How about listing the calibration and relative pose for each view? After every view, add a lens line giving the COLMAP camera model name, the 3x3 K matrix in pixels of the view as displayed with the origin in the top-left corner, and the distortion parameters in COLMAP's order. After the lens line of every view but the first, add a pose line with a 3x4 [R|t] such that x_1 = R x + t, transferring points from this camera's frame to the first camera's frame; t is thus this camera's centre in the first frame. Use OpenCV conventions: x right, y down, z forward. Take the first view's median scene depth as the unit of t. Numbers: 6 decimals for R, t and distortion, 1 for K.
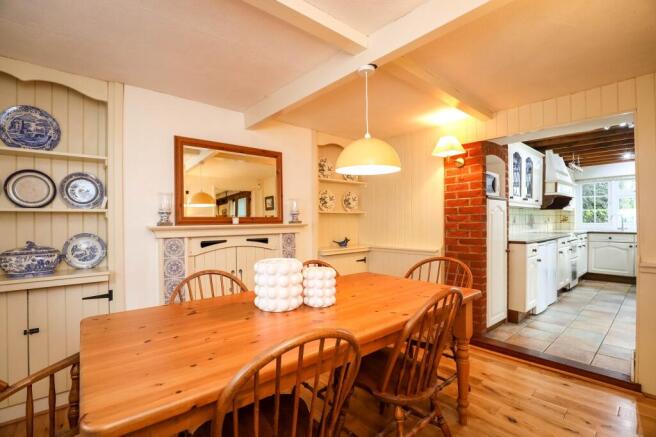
lens RADIAL K [[299.0, 0, 327.3], [0, 299.0, 218.8], [0, 0, 1]] dist [-0.030036, 0.000731]
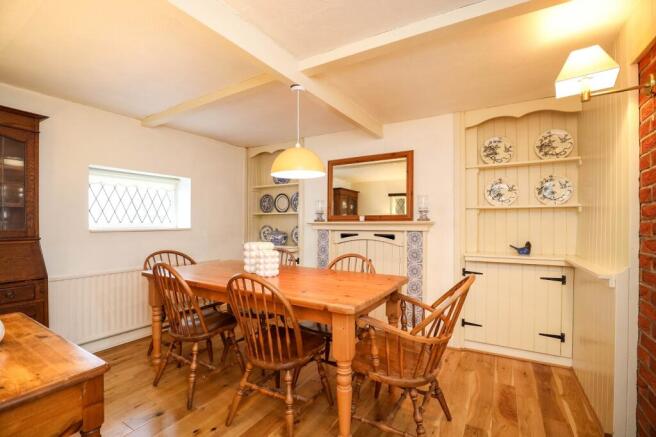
lens RADIAL K [[299.0, 0, 326.7], [0, 299.0, 220.5], [0, 0, 1]] dist [-0.030036, 0.000731]
pose [[0.315089, 0.006666, -0.949039, 0.744730], [0.008553, 0.999915, 0.009863, 0.001656], [0.949023, -0.011225, 0.315005, 0.431641]]
